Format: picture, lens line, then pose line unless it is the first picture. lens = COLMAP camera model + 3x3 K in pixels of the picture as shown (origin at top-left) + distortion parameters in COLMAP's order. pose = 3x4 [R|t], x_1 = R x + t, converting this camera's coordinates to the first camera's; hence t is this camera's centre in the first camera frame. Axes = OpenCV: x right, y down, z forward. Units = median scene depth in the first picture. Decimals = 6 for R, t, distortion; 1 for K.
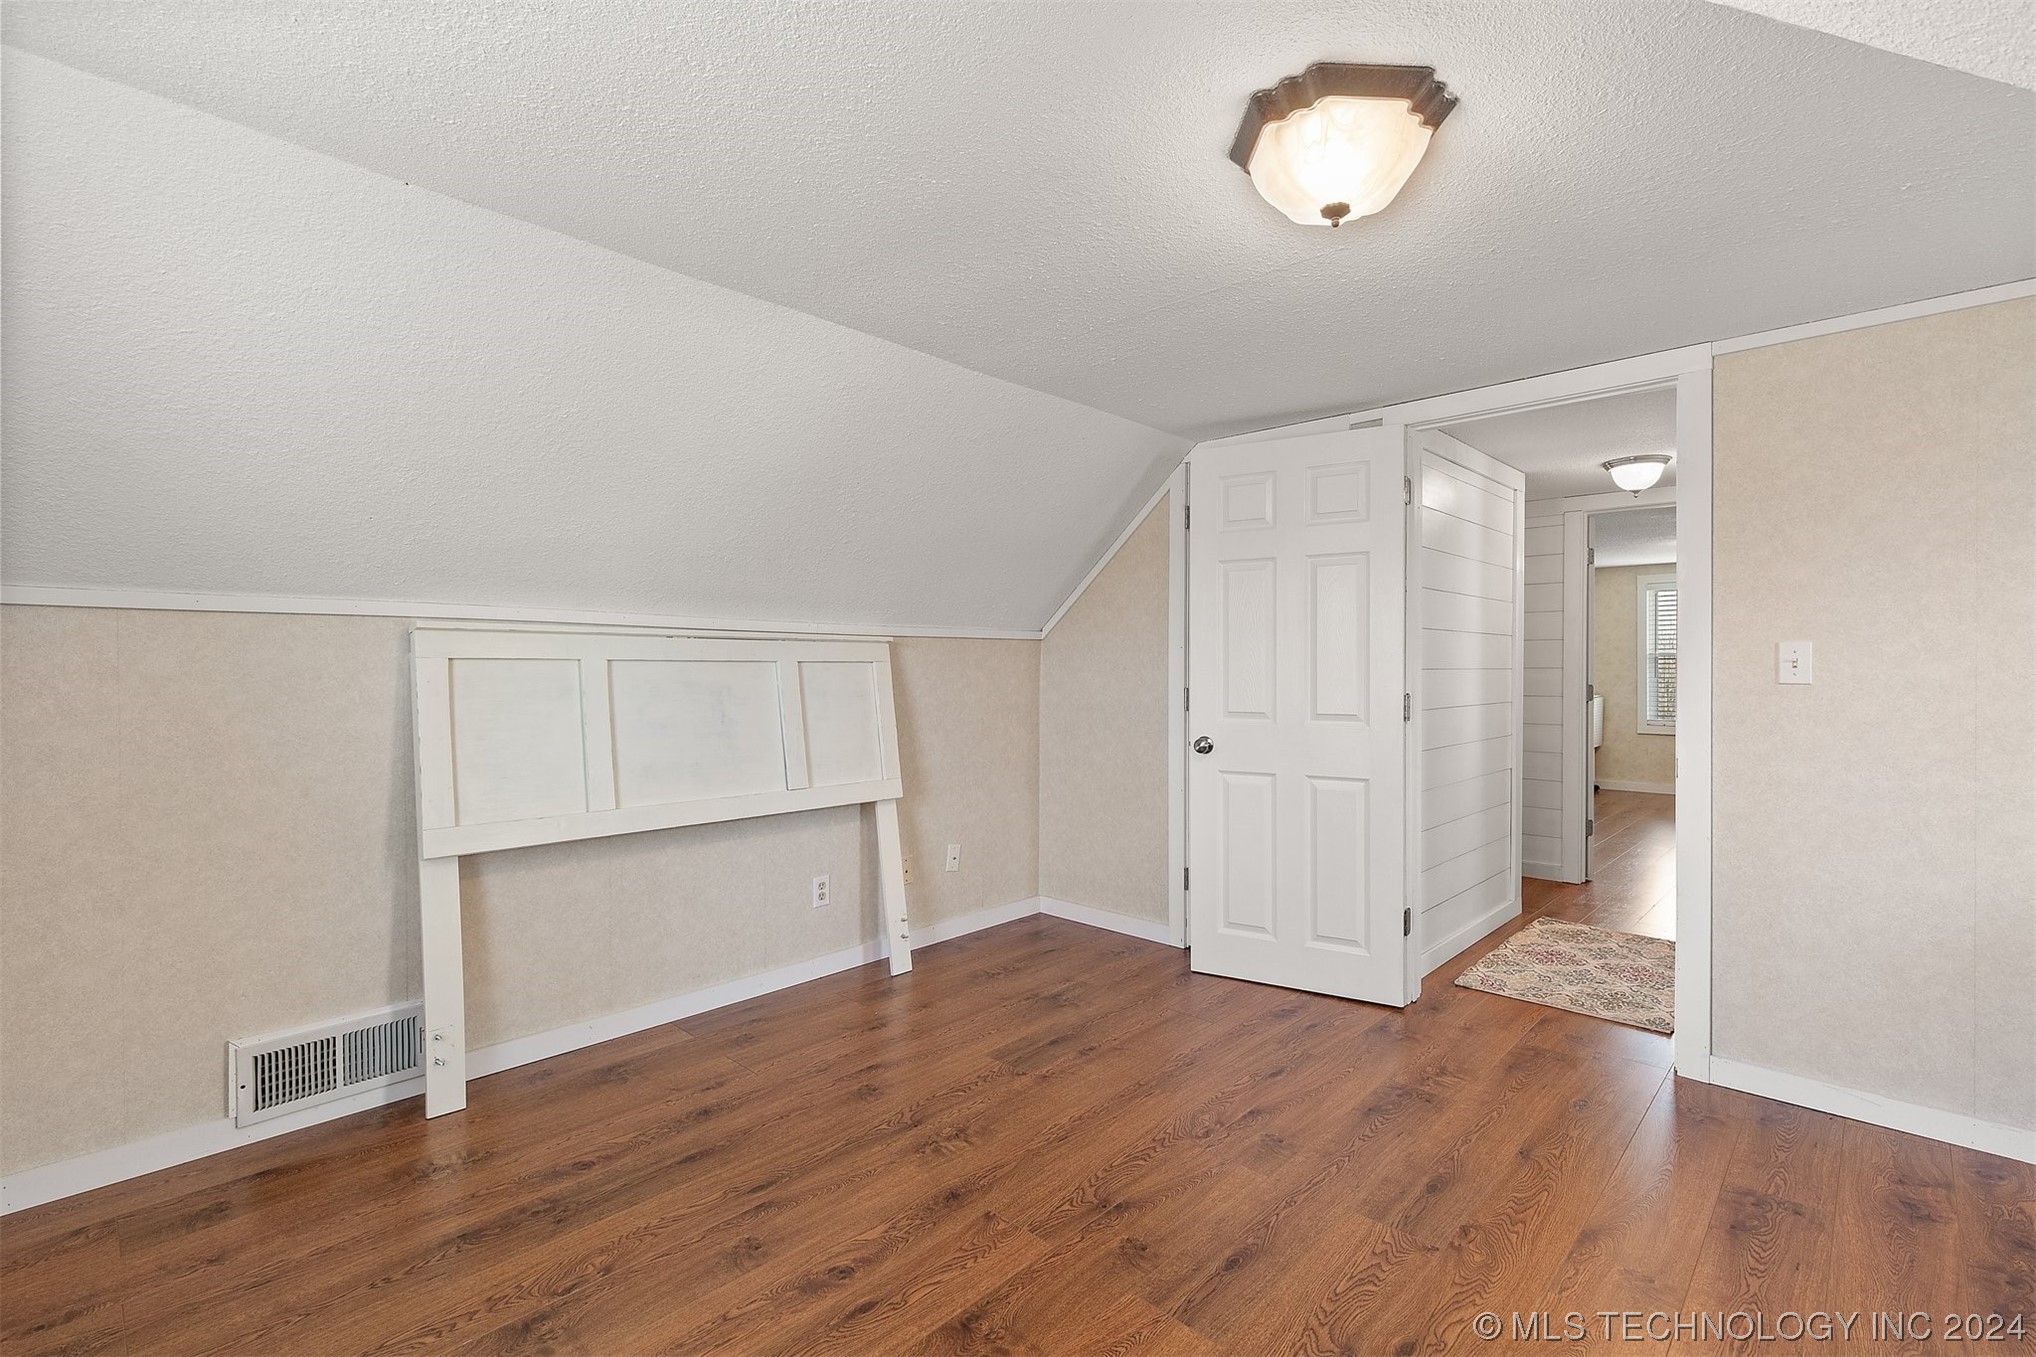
lens RADIAL K [[910.2, 0, 1046.2], [0, 910.2, 675.2], [0, 0, 1]] dist [0.006990, -0.000473]
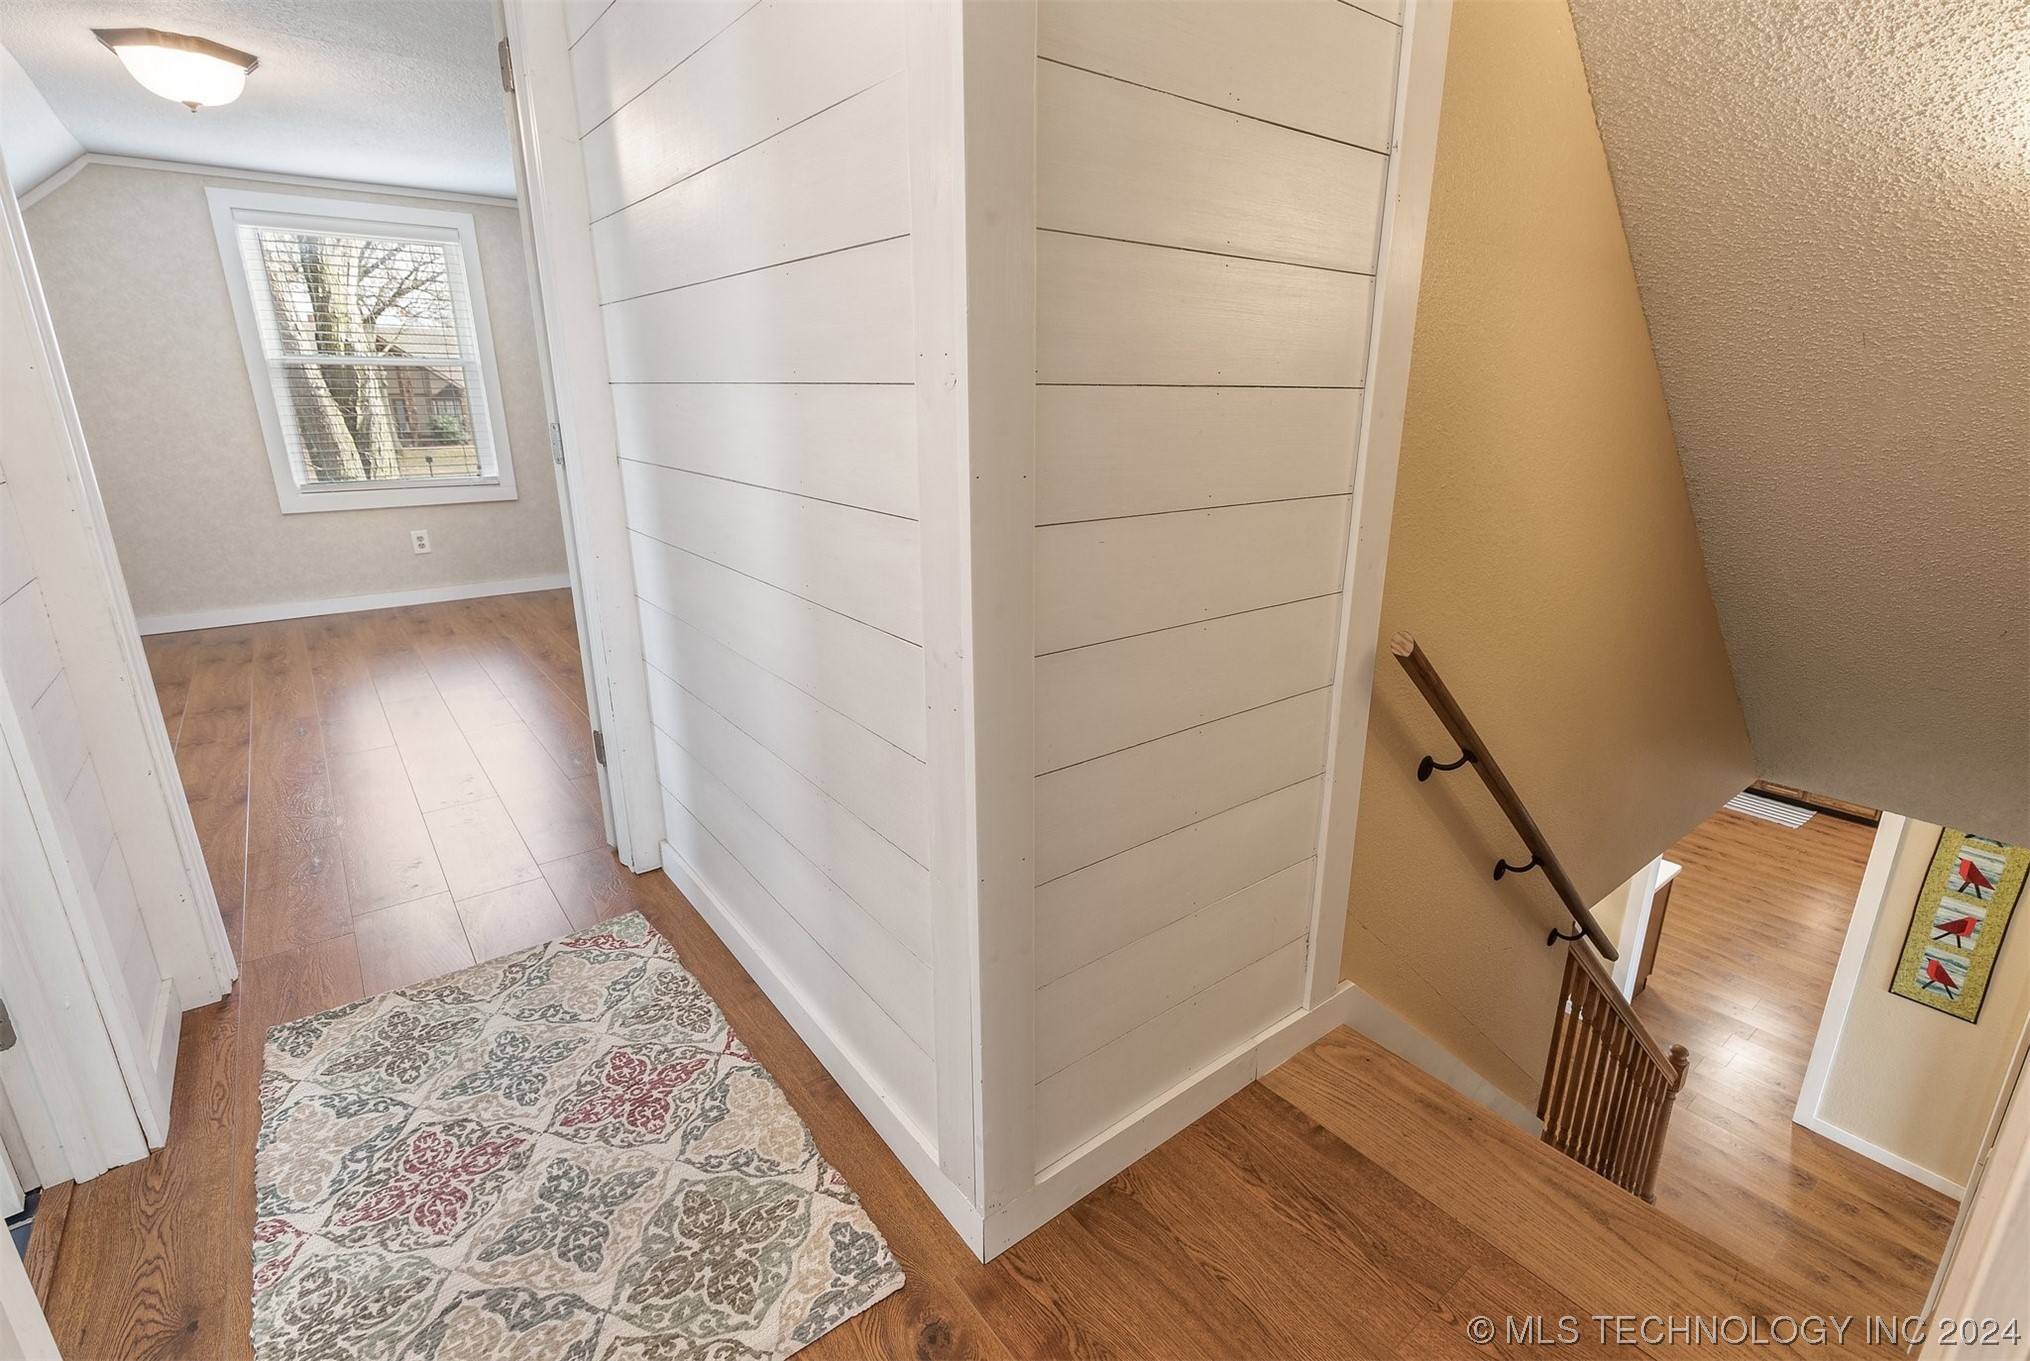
lens RADIAL K [[923.9, 0, 1055.5], [0, 923.9, 679.3], [0, 0, 1]] dist [0.000373, 0.000250]
pose [[-0.141253, 0.292453, -0.945790, 0.917402], [-0.015180, 0.954617, 0.297450, -0.009073], [0.989857, 0.056373, -0.130403, 1.296056]]
